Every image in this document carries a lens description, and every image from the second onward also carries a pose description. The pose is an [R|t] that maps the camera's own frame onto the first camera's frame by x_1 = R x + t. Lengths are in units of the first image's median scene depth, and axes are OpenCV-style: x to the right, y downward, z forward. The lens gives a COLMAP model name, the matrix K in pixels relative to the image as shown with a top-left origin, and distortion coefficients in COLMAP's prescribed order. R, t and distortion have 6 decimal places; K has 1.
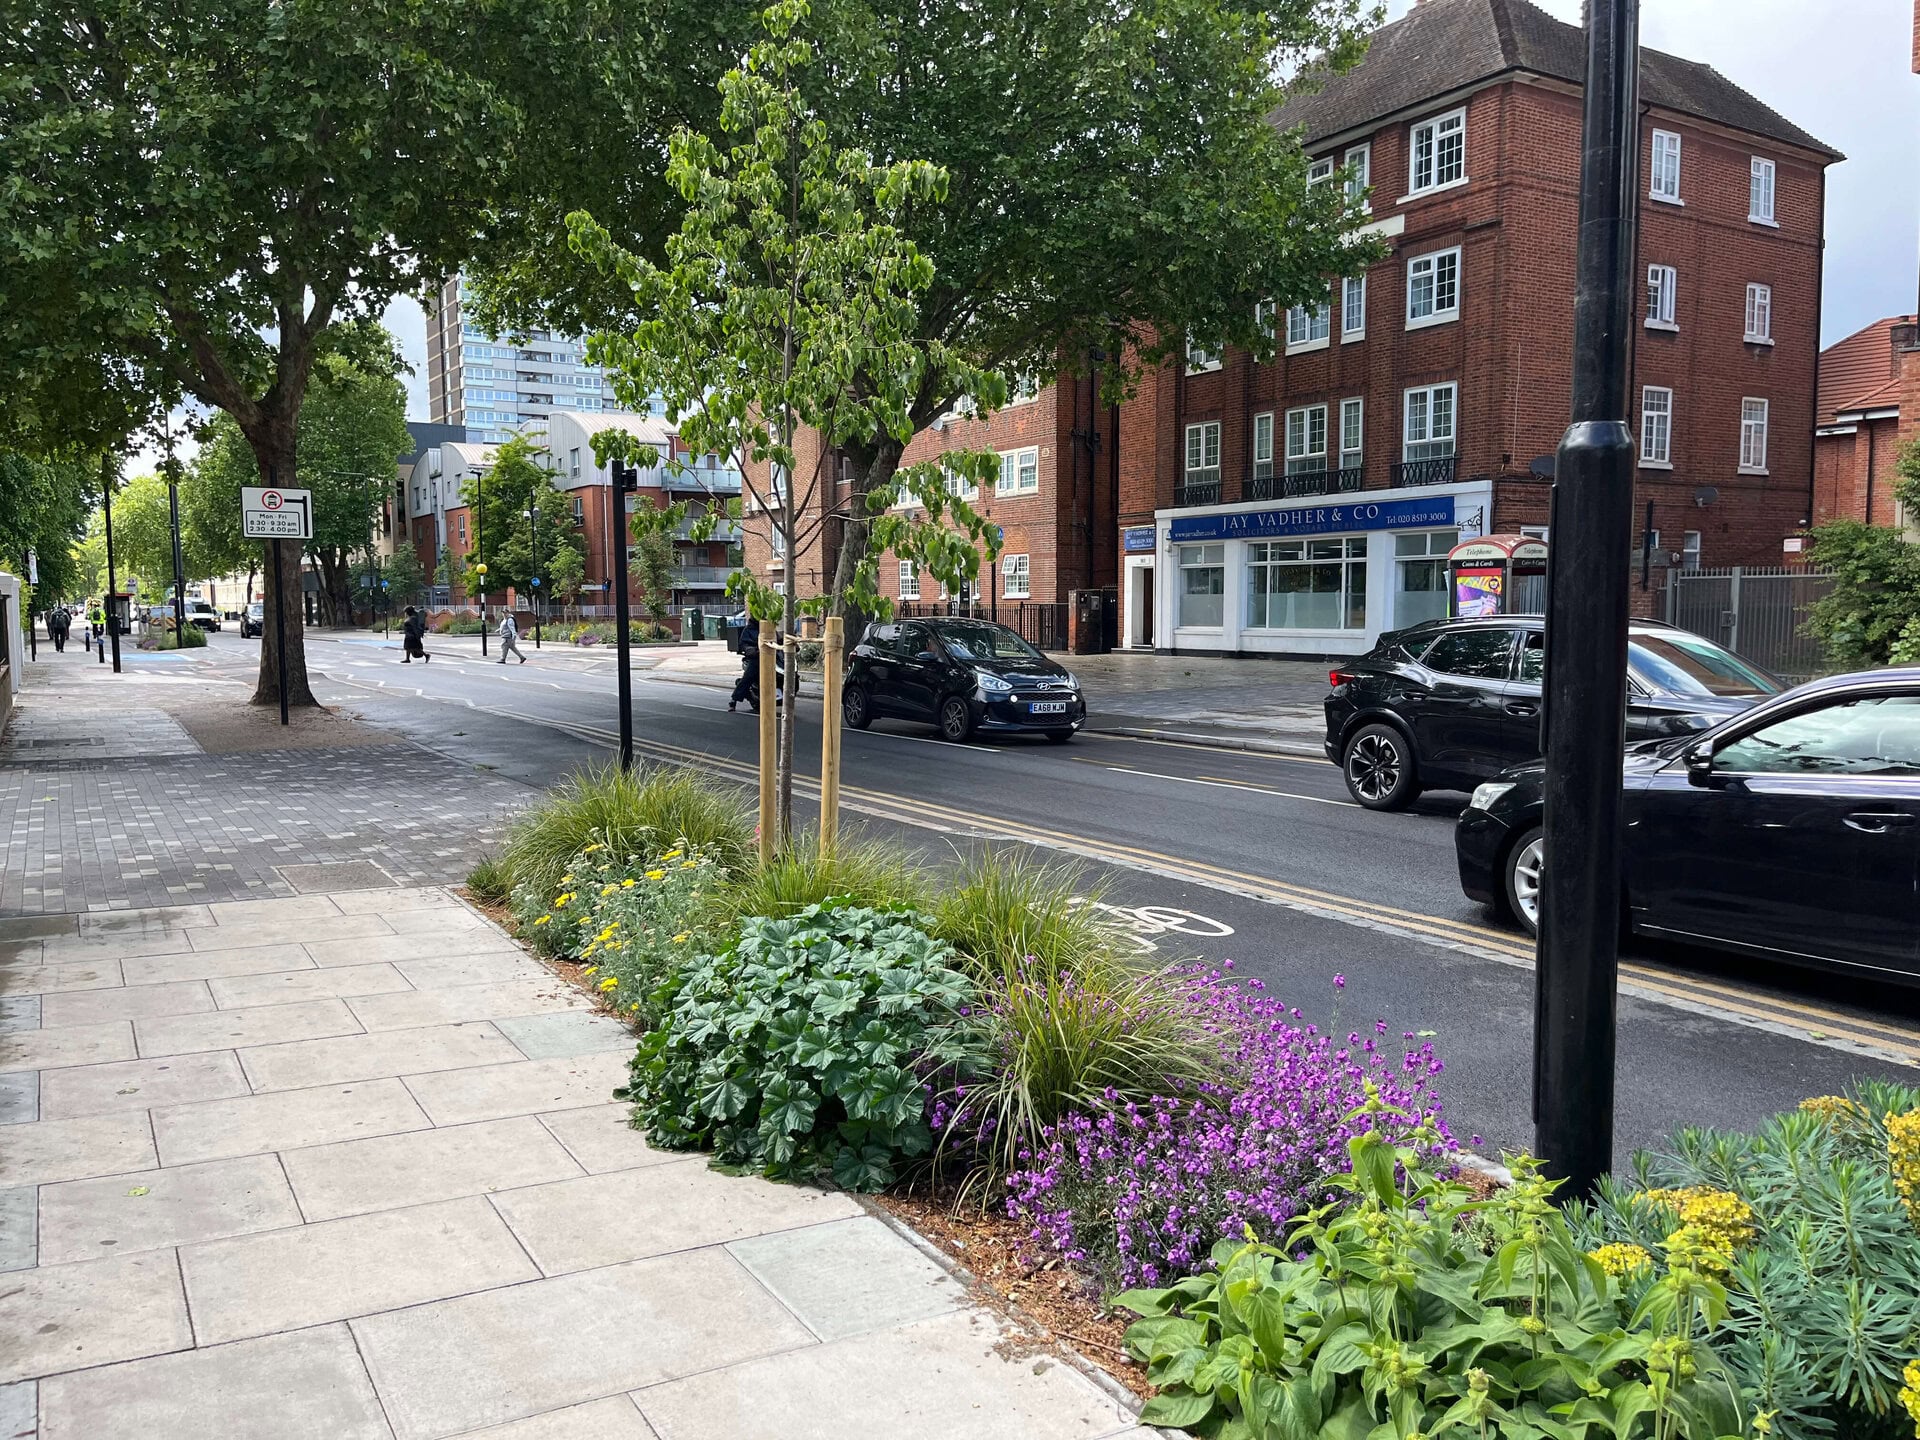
lens RADIAL K [[1575.6, 0, 1003.1], [0, 1575.6, 746.5], [0, 0, 1]] dist [0.043214, -0.006782]
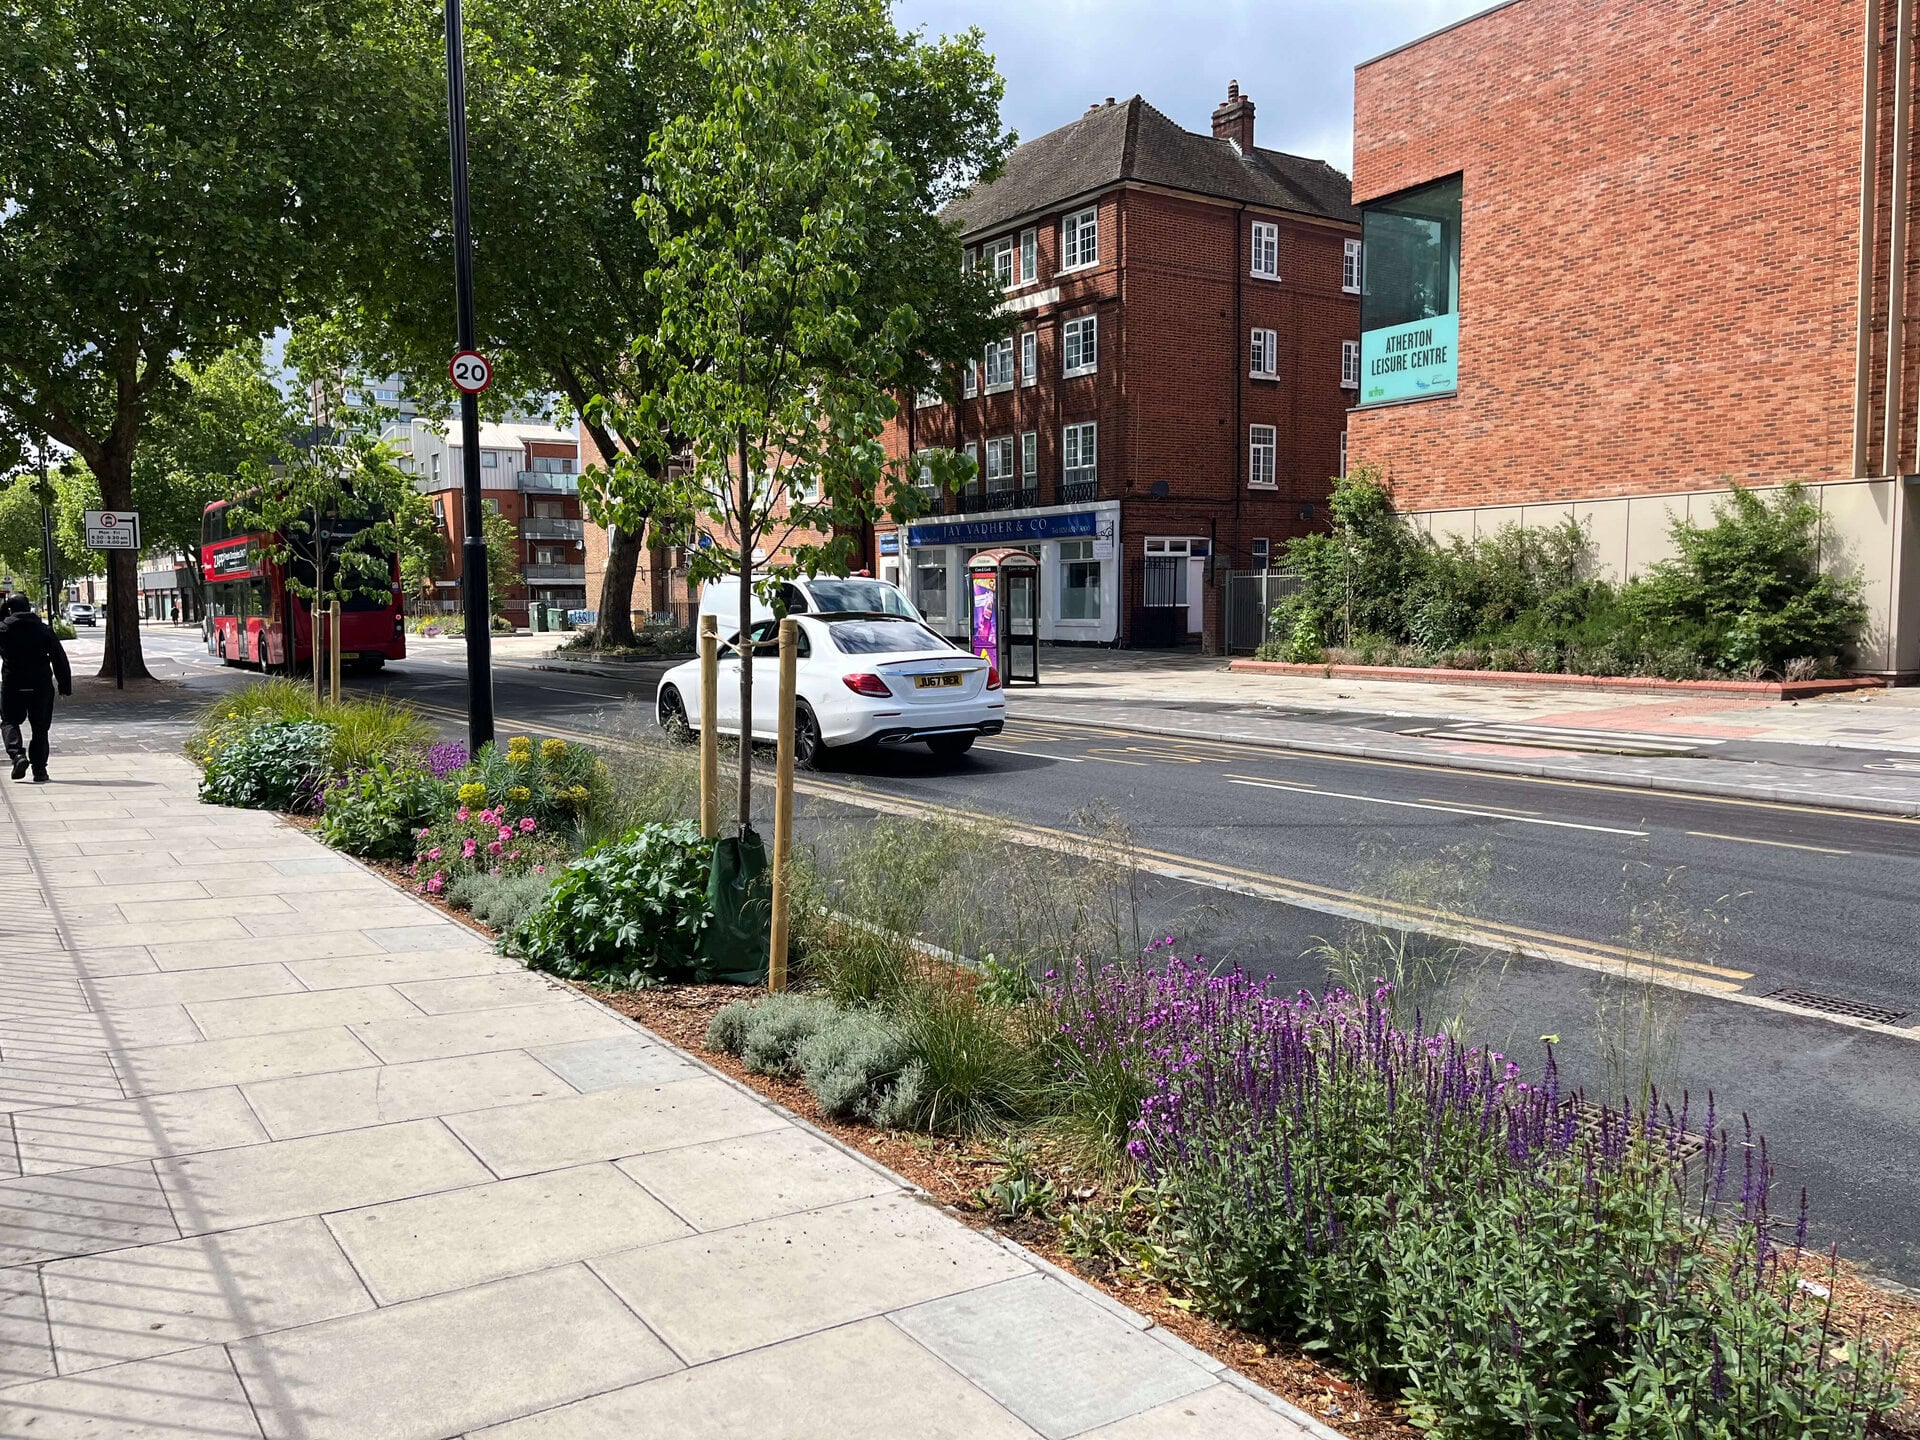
lens RADIAL K [[1437.3, 0, 923.6], [0, 1437.3, 724.0], [0, 0, 1]] dist [0.098826, -0.117643]
pose [[0.998277, -0.007979, 0.058138, 0.076275], [0.008180, 0.999961, -0.003227, 0.013033], [-0.058110, 0.003697, 0.998303, -0.135423]]
